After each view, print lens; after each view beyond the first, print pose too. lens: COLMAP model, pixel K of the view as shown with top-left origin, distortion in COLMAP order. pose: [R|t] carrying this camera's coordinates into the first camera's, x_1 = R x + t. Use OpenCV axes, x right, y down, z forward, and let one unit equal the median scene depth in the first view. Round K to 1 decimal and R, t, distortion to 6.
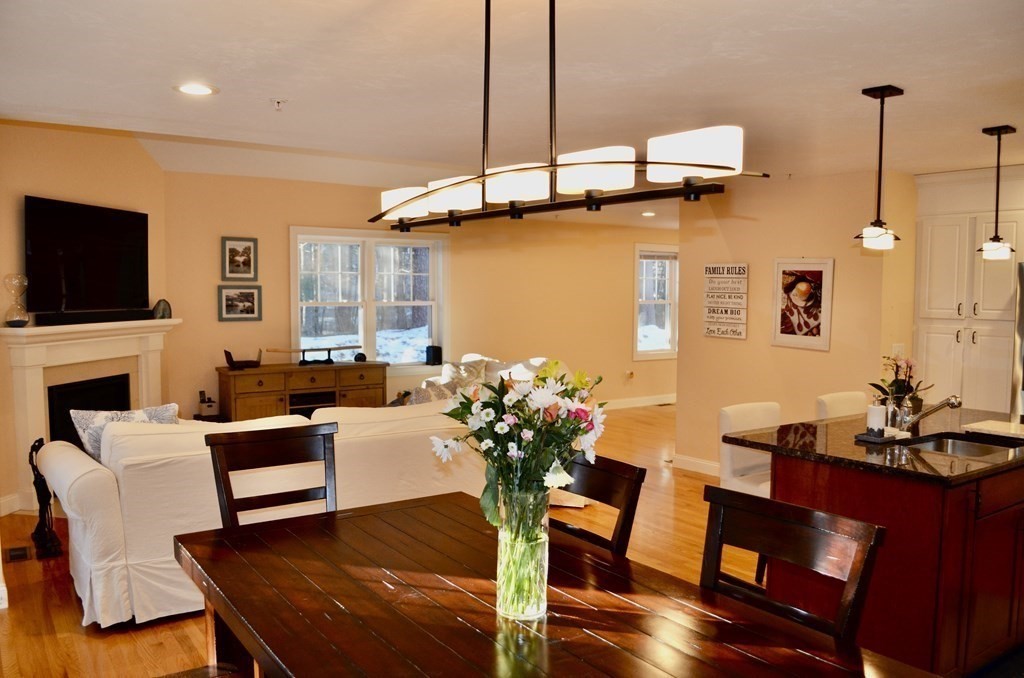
lens RADIAL K [[803.4, 0, 512.2], [0, 803.4, 337.0], [0, 0, 1]] dist [-0.079262, 0.003941]
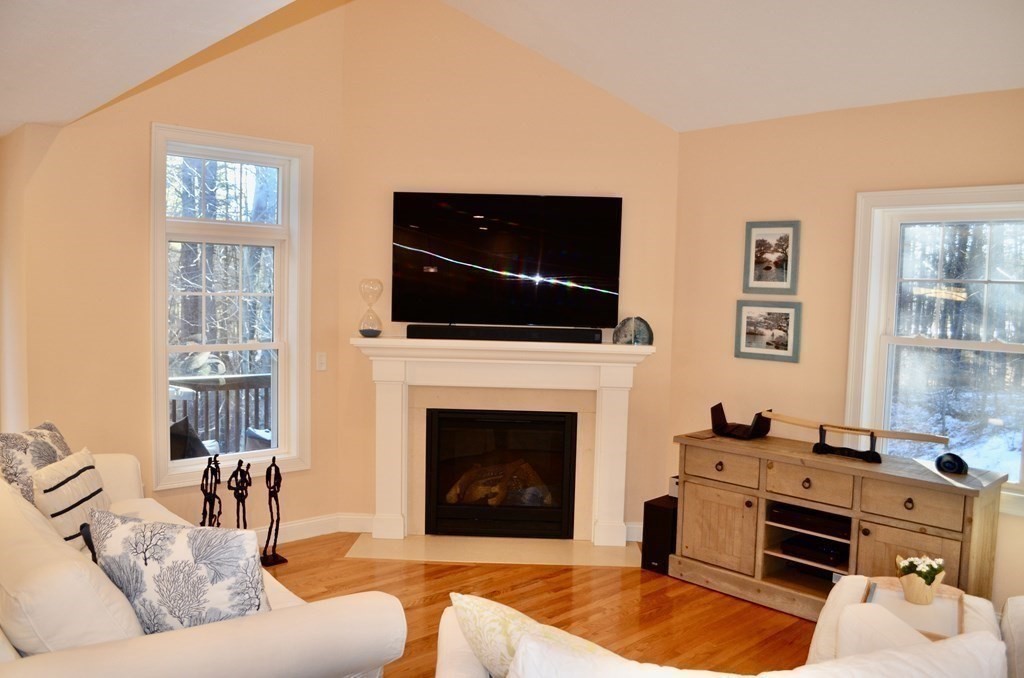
lens RADIAL K [[803.4, 0, 513.8], [0, 803.4, 340.8], [0, 0, 1]] dist [-0.079262, 0.003941]
pose [[0.132512, 0.061318, -0.989283, 0.258381], [-0.083677, 0.995214, 0.050477, -0.055091], [0.987643, 0.076092, 0.137008, 0.817317]]
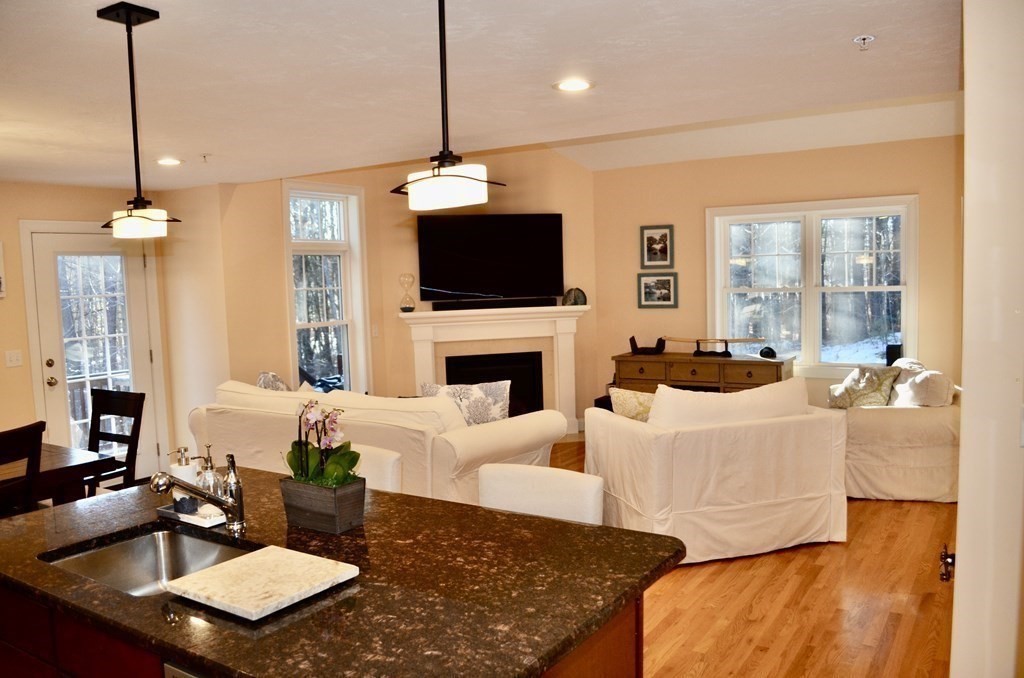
lens RADIAL K [[803.4, 0, 515.1], [0, 803.4, 337.6], [0, 0, 1]] dist [-0.079262, 0.003941]
pose [[0.372997, 0.051445, -0.926405, 0.603636], [-0.021247, 0.998673, 0.046904, -0.029973], [0.927589, 0.002188, 0.373595, 0.506389]]
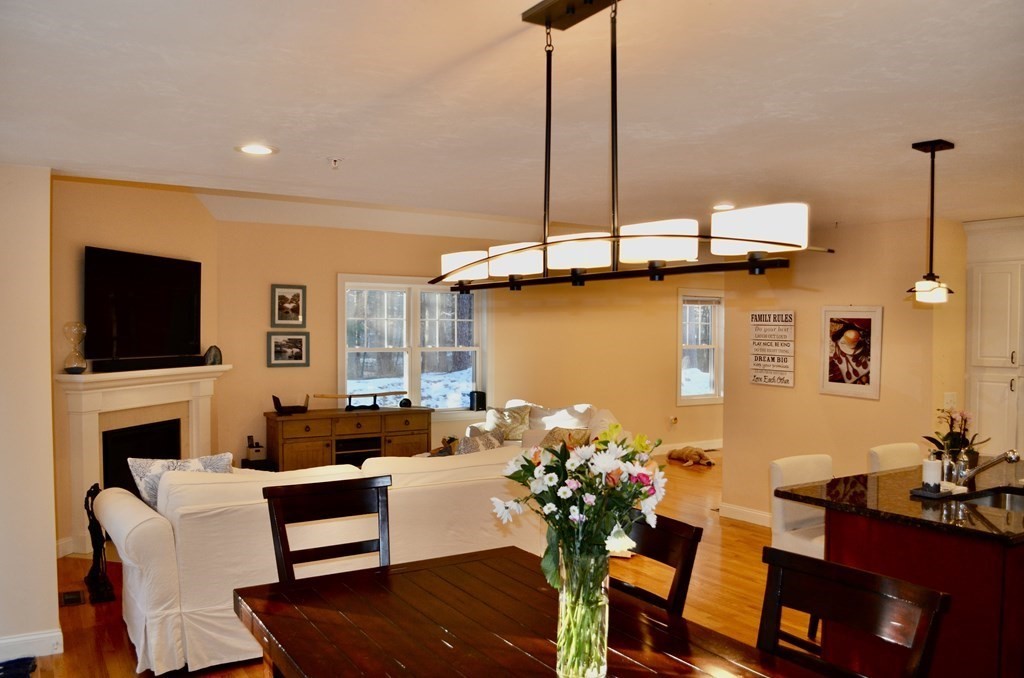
lens RADIAL K [[803.4, 0, 513.3], [0, 803.4, 339.5], [0, 0, 1]] dist [-0.079262, 0.003941]
pose [[0.998870, -0.000011, -0.047528, -0.007243], [-0.002273, 0.998845, -0.048004, -0.007629], [0.047473, 0.048058, 0.997716, -0.005076]]
